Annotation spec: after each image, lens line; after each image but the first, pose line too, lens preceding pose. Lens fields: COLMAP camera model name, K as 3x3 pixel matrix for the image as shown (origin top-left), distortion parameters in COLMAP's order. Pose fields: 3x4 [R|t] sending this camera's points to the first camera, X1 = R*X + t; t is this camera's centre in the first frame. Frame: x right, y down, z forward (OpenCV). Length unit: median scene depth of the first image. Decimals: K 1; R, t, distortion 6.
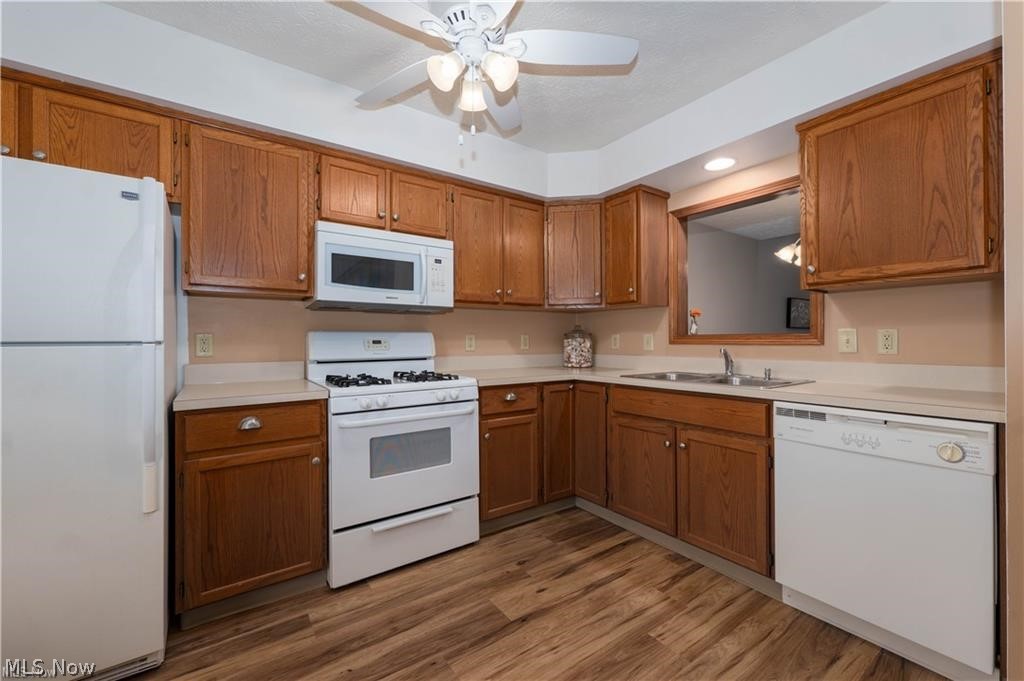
lens RADIAL K [[416.5, 0, 513.0], [0, 416.5, 340.3], [0, 0, 1]] dist [-0.000814, -0.000126]
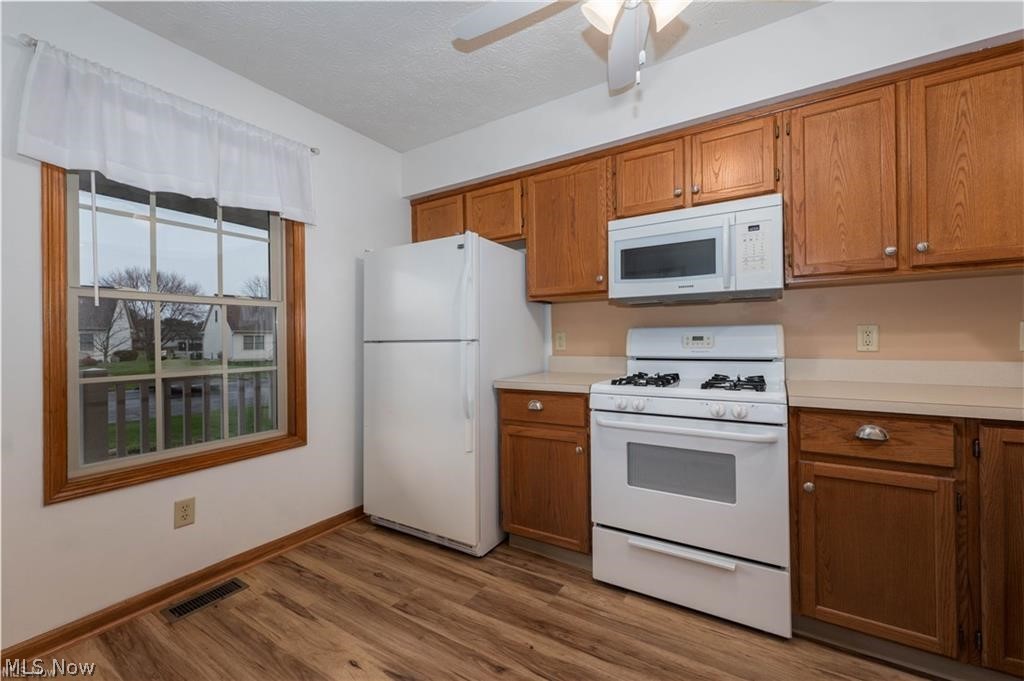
lens RADIAL K [[416.5, 0, 515.5], [0, 416.5, 339.9], [0, 0, 1]] dist [-0.000814, -0.000126]
pose [[0.379314, 0.000568, -0.925268, 0.391620], [0.011192, 0.999924, 0.005202, -0.001498], [0.925200, -0.012329, 0.379279, 0.381543]]
